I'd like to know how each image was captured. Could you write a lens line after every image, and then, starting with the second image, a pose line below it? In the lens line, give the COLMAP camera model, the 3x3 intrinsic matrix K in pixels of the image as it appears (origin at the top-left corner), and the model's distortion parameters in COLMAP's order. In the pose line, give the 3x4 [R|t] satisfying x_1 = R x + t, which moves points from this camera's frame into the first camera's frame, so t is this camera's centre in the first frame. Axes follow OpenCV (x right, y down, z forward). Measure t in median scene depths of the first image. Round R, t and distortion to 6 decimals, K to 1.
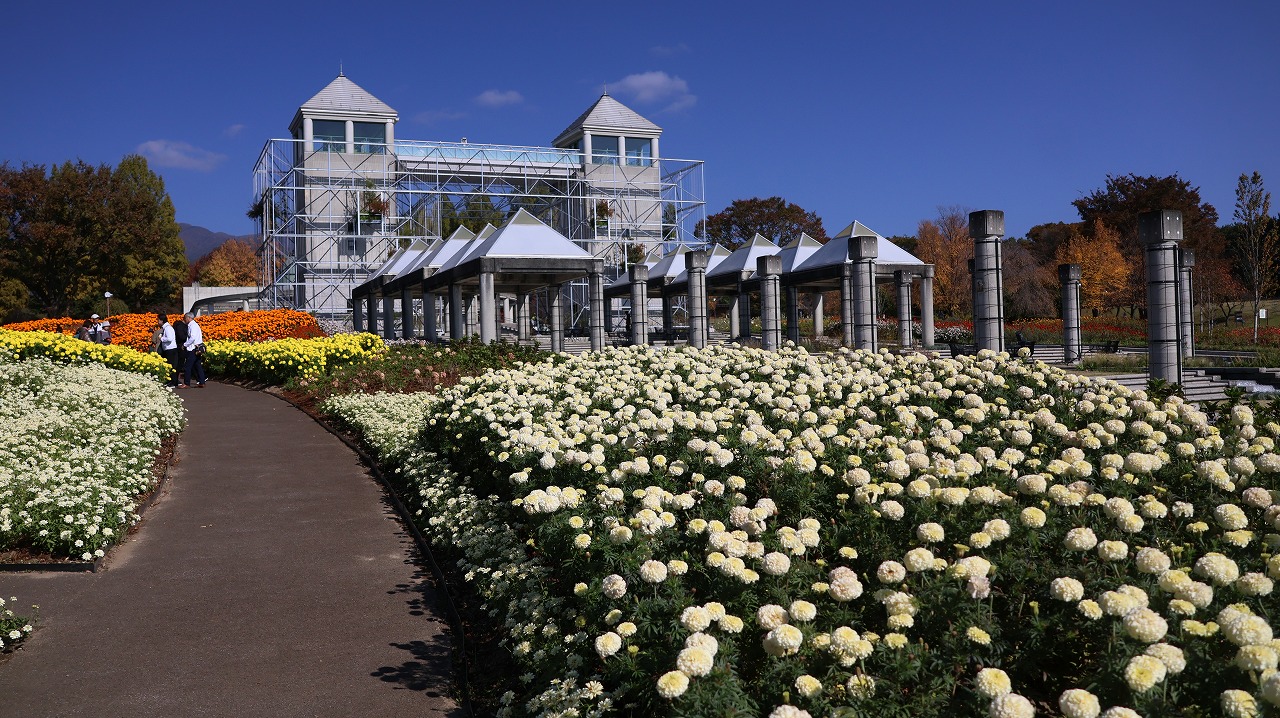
lens RADIAL K [[1182.5, 0, 640.0], [0, 1182.5, 359.0], [0, 0, 1]] dist [-0.014997, 0.002261]
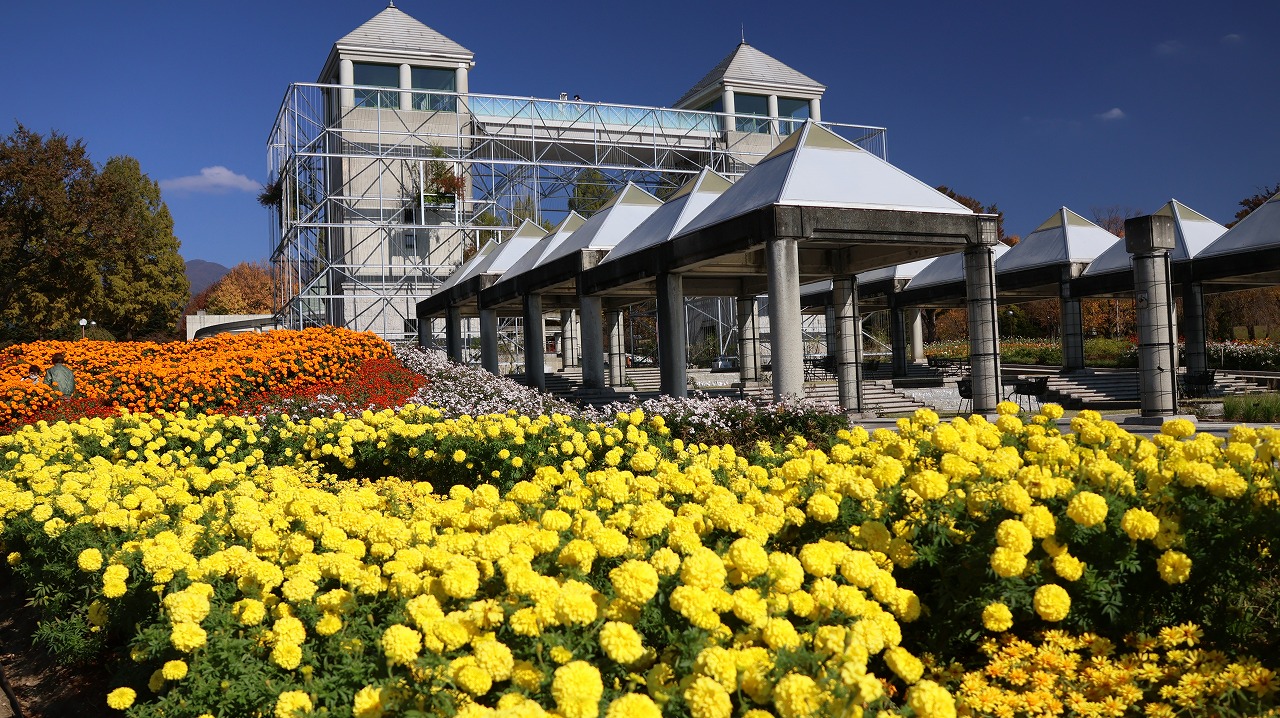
lens RADIAL K [[1080.7, 0, 640.0], [0, 1080.7, 359.0], [0, 0, 1]] dist [-0.037789, -0.003644]
pose [[0.999784, -0.010798, 0.017745, -0.120597], [0.011229, 0.999640, -0.024380, -0.010519], [-0.017475, 0.024574, 0.999545, 0.366168]]
